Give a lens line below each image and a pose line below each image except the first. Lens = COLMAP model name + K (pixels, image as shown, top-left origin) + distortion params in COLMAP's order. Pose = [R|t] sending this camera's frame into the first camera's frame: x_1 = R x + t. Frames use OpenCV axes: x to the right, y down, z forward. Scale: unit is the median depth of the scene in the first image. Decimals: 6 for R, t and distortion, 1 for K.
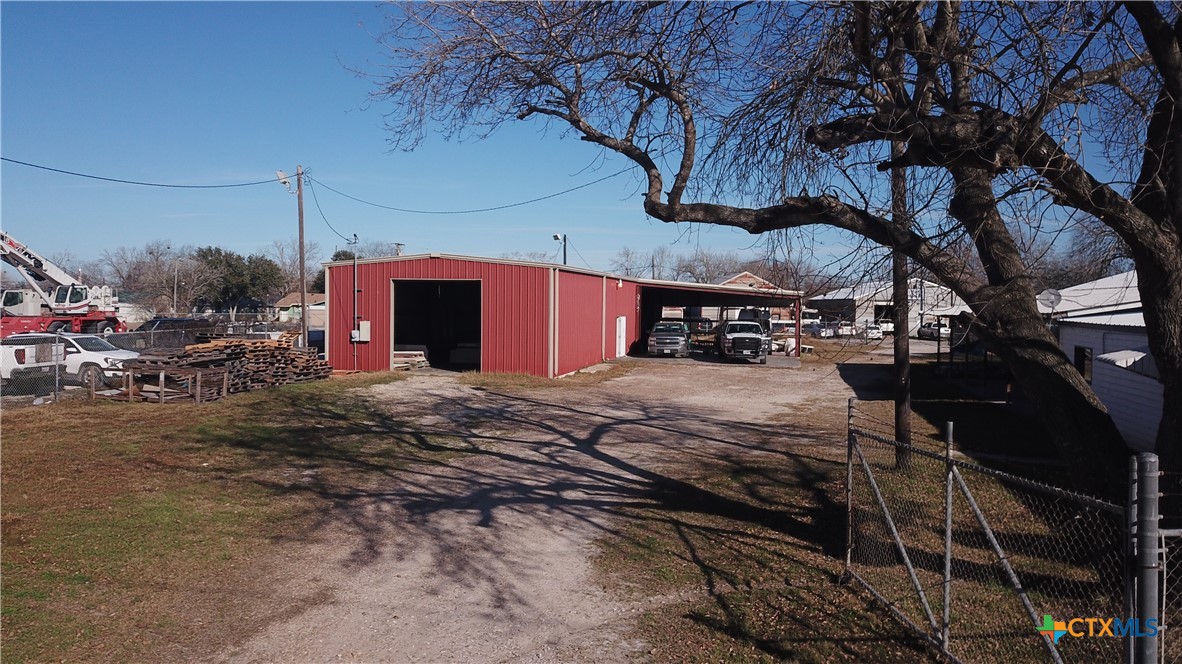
lens RADIAL K [[880.3, 0, 597.8], [0, 880.3, 329.7], [0, 0, 1]] dist [-0.002414, -0.028227]
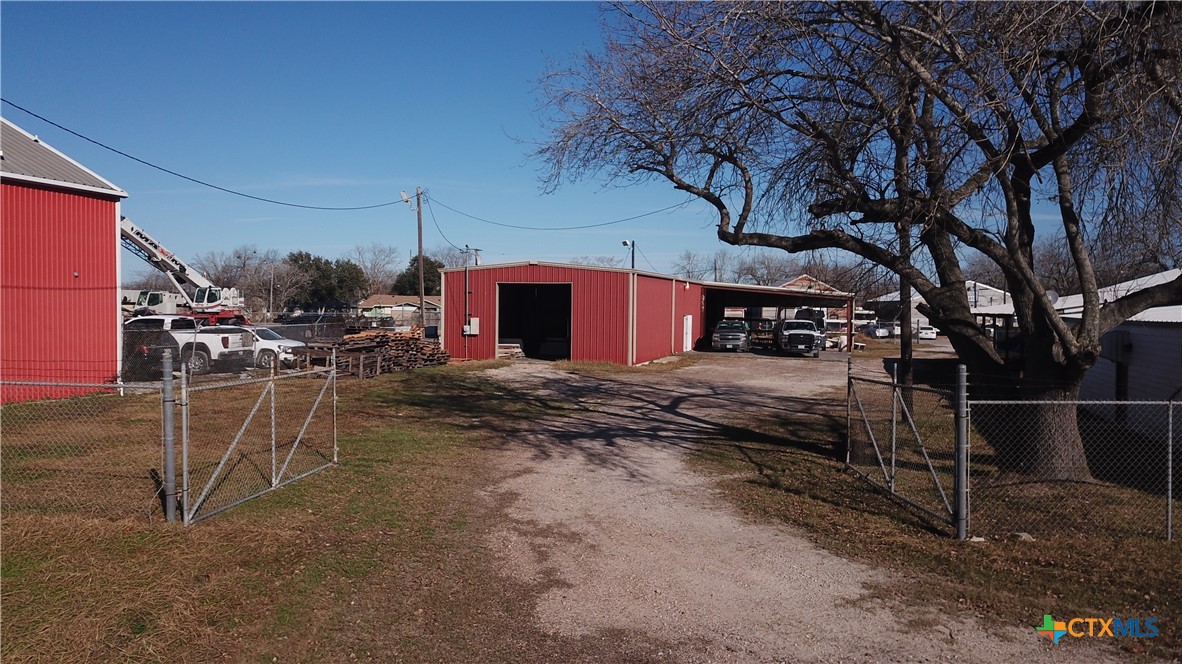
lens RADIAL K [[880.3, 0, 580.5], [0, 880.3, 329.8], [0, 0, 1]] dist [-0.002414, -0.028227]
pose [[0.996184, 0.004037, -0.087188, -0.025716], [-0.004274, 0.999988, -0.002526, 0.014118], [0.087177, 0.002889, 0.996189, -0.268590]]
